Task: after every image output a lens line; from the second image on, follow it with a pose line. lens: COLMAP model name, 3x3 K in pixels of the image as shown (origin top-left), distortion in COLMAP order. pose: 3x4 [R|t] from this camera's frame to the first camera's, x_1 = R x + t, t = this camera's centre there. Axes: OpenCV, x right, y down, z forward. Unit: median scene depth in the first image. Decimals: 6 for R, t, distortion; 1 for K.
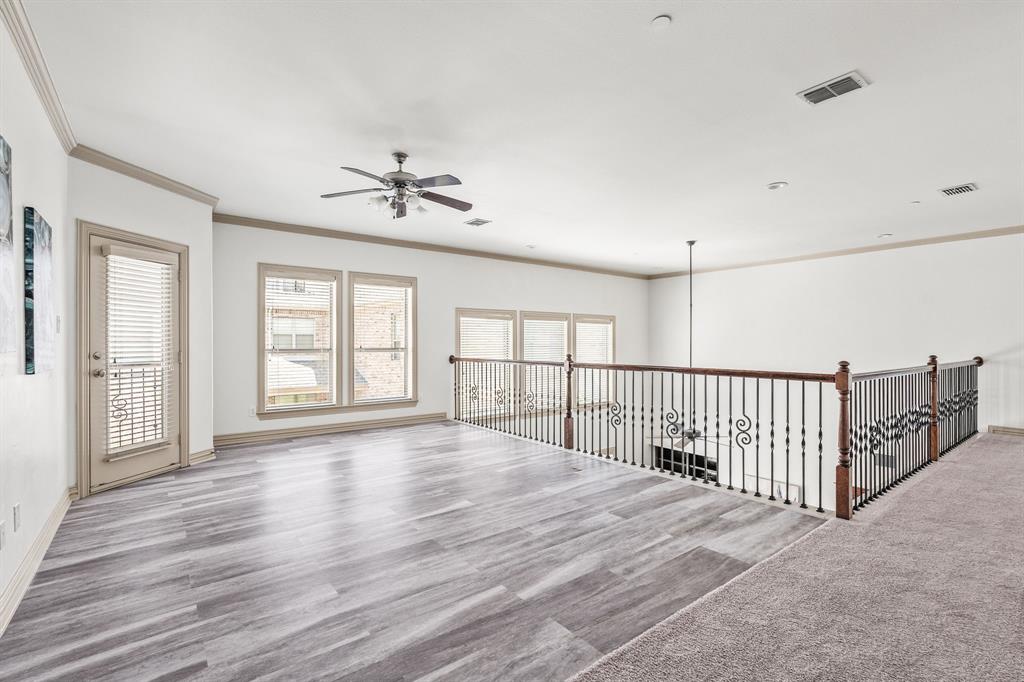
lens RADIAL K [[467.9, 0, 512.3], [0, 467.9, 345.0], [0, 0, 1]] dist [-0.024668, 0.000061]
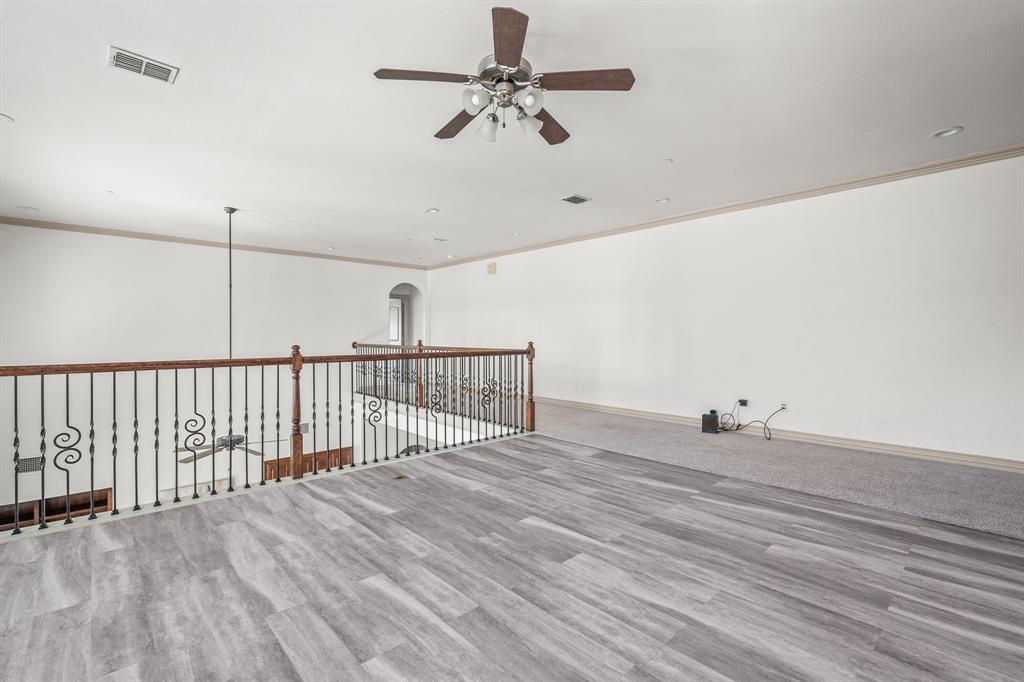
lens RADIAL K [[459.4, 0, 515.7], [0, 459.4, 337.1], [0, 0, 1]] dist [-0.000822, -0.000004]
pose [[-0.091611, -0.013375, 0.995705, -1.099249], [-0.001375, 0.999911, 0.013305, -0.006962], [-0.995794, -0.000151, -0.091621, 1.308197]]
